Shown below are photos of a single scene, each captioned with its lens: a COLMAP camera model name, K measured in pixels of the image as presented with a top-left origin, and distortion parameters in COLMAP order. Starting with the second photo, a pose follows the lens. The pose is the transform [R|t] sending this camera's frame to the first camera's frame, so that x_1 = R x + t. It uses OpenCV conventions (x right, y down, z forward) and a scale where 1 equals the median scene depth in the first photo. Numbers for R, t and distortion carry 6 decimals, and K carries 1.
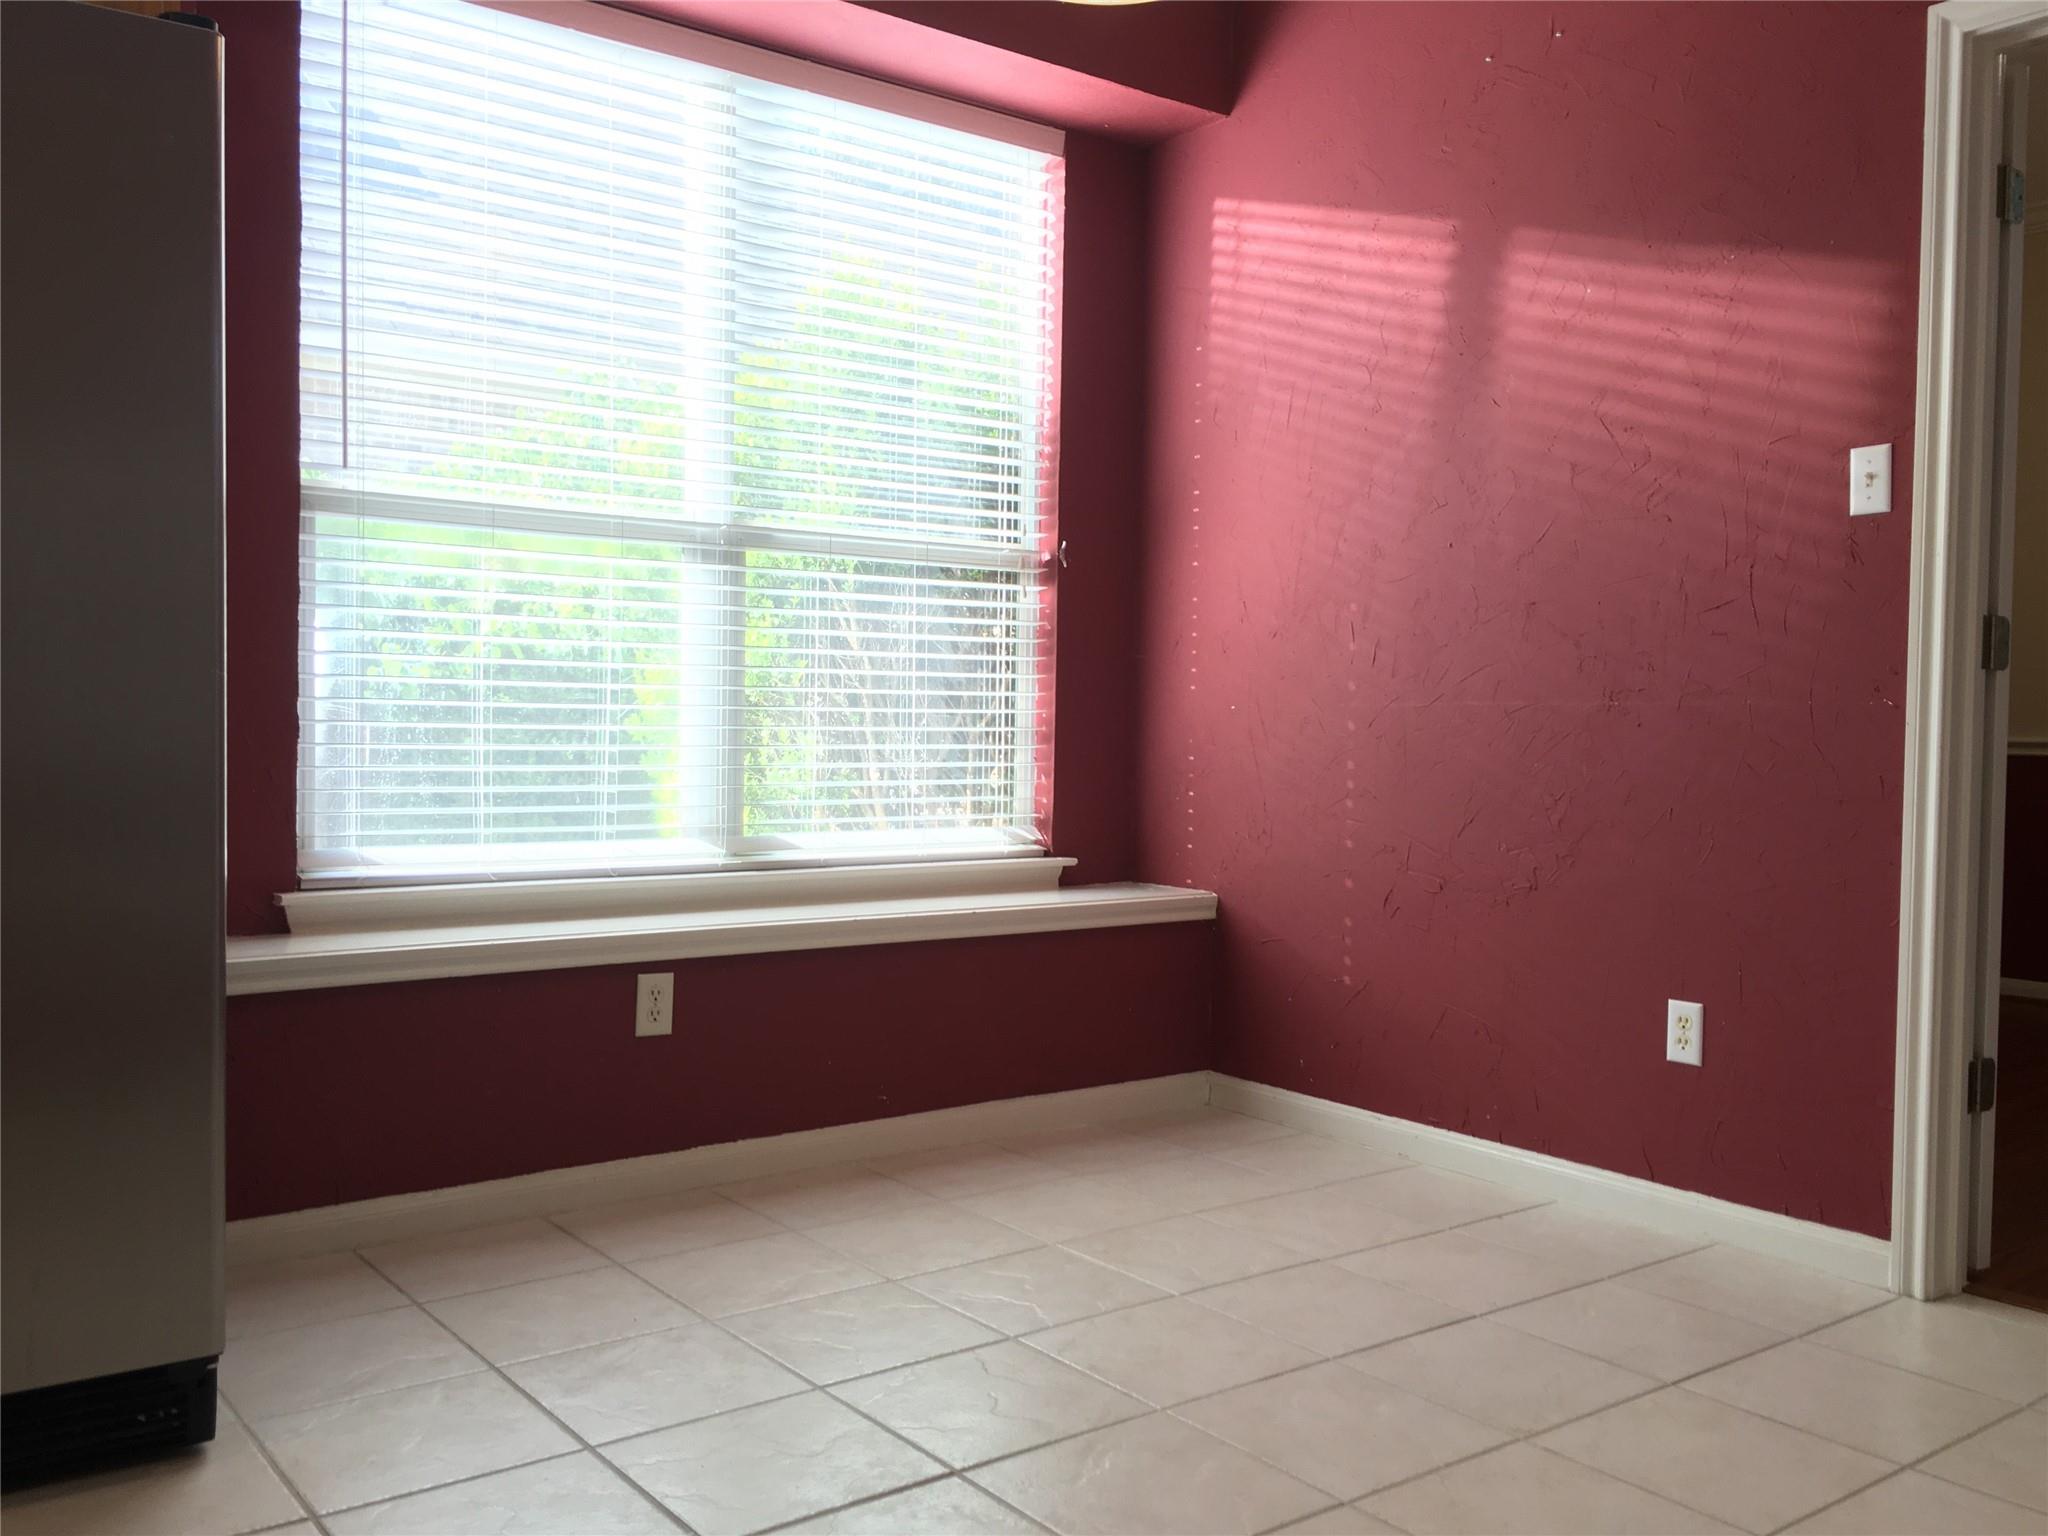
lens RADIAL K [[1743.0, 0, 1026.4], [0, 1743.0, 770.1], [0, 0, 1]] dist [0.077578, -0.111912]
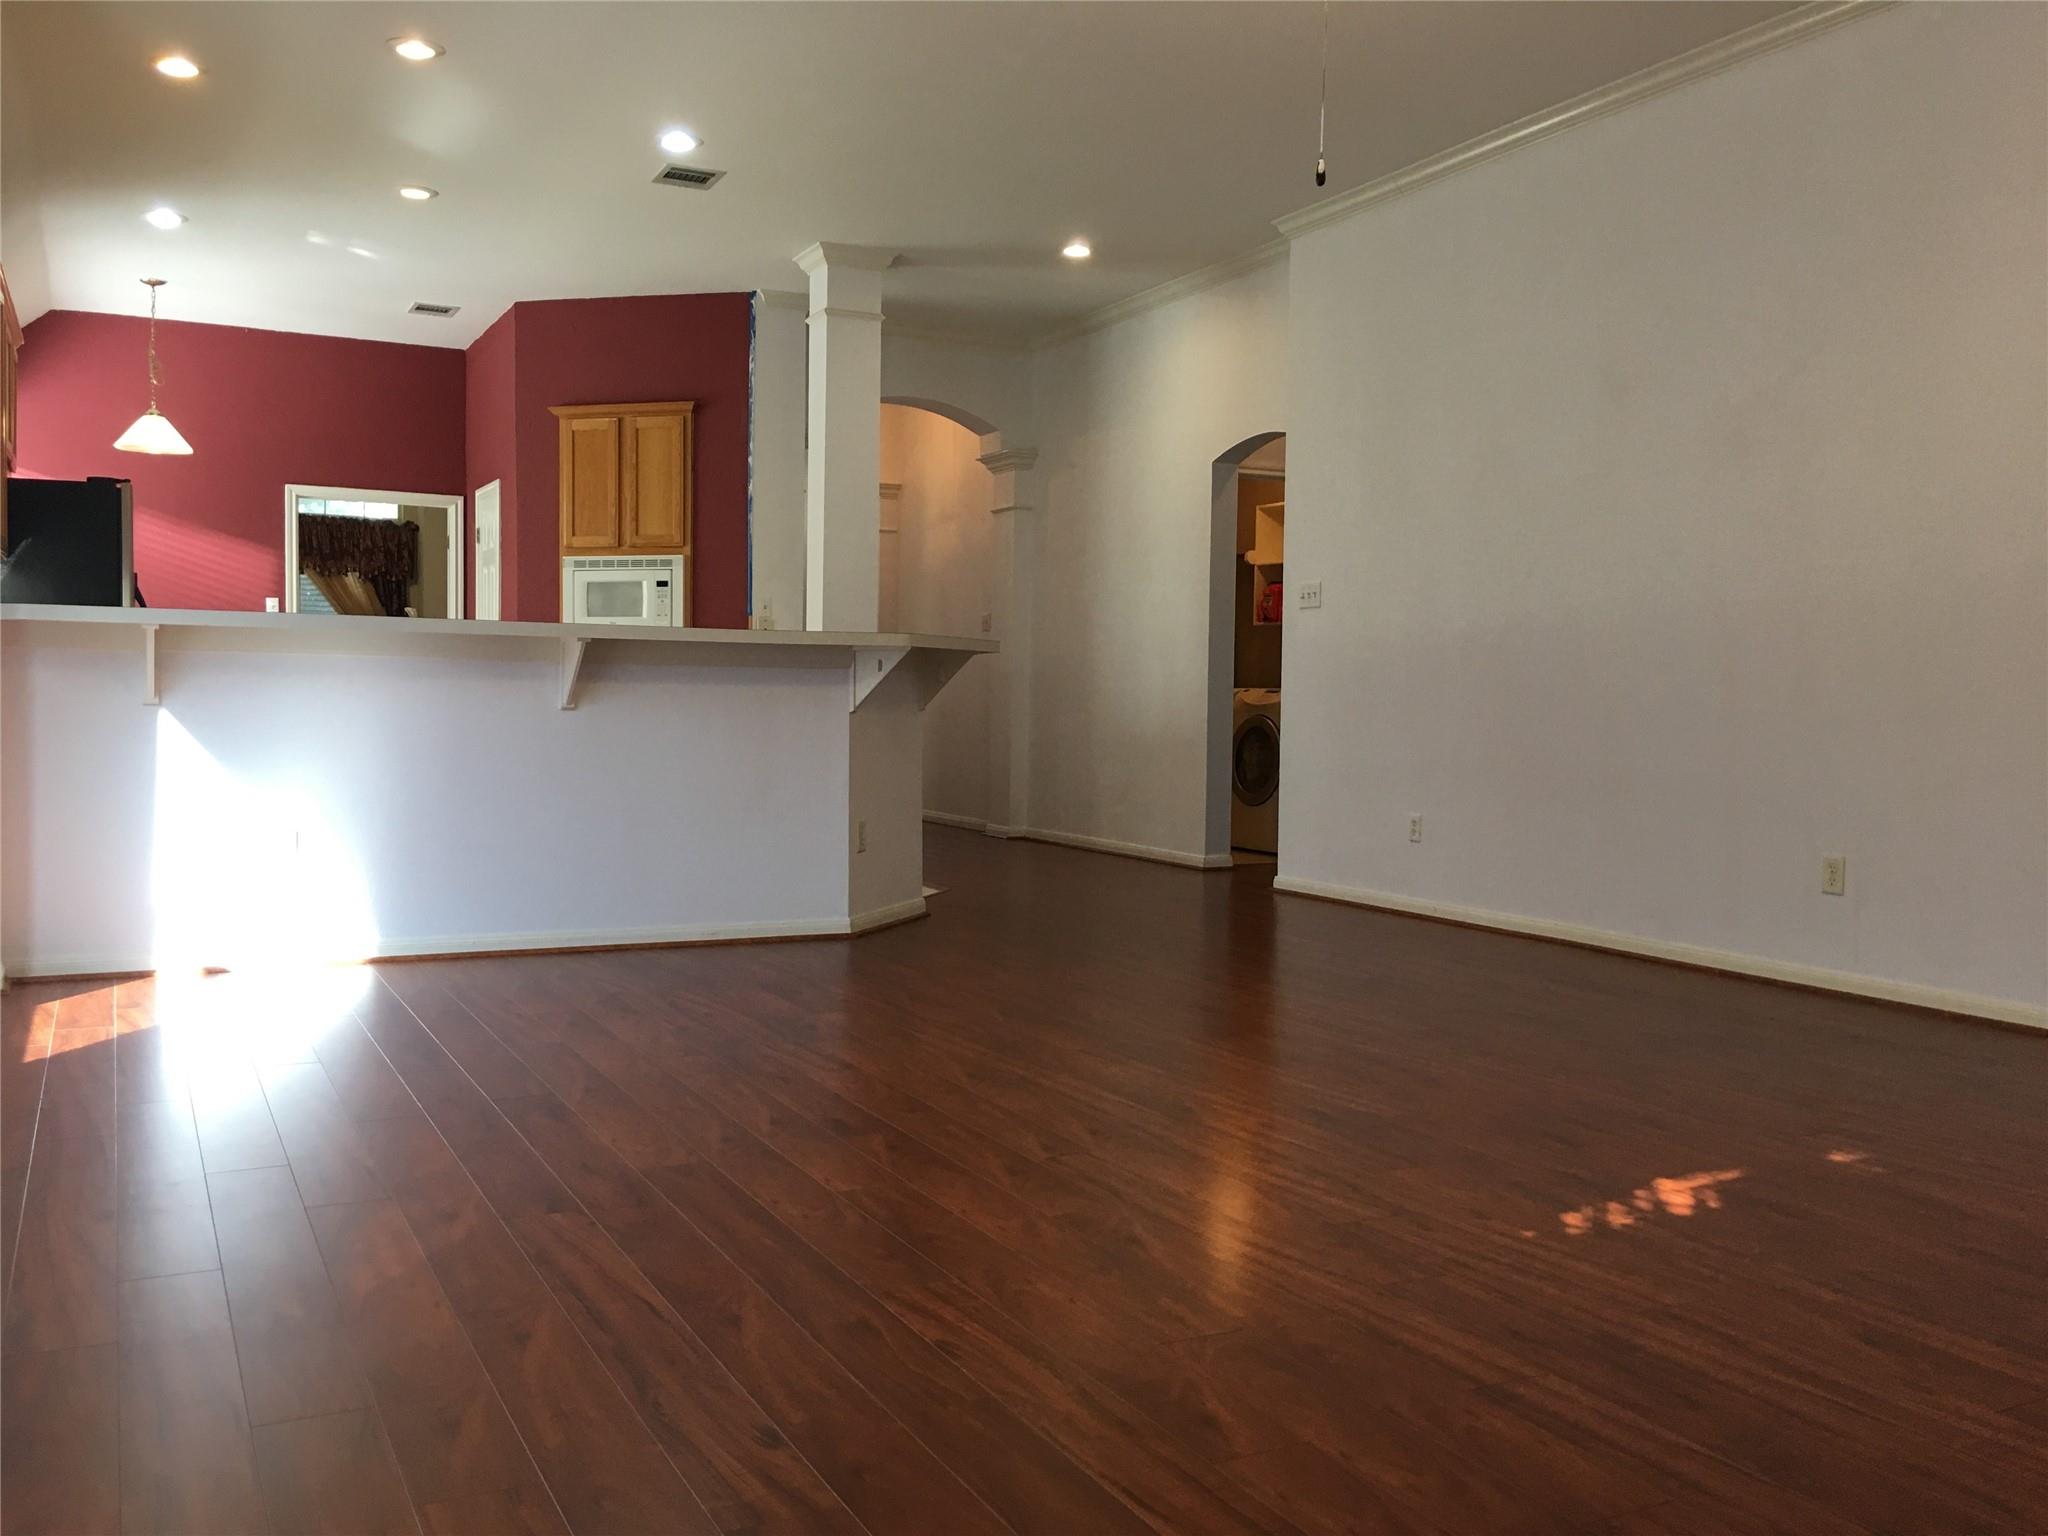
lens RADIAL K [[1743.0, 0, 1025.3], [0, 1743.0, 762.3], [0, 0, 1]] dist [0.077578, -0.111912]
pose [[0.165649, -0.052077, 0.984809, -2.230831], [0.015221, 0.998621, 0.050247, -0.001457], [-0.986067, 0.006667, 0.166214, -0.890495]]
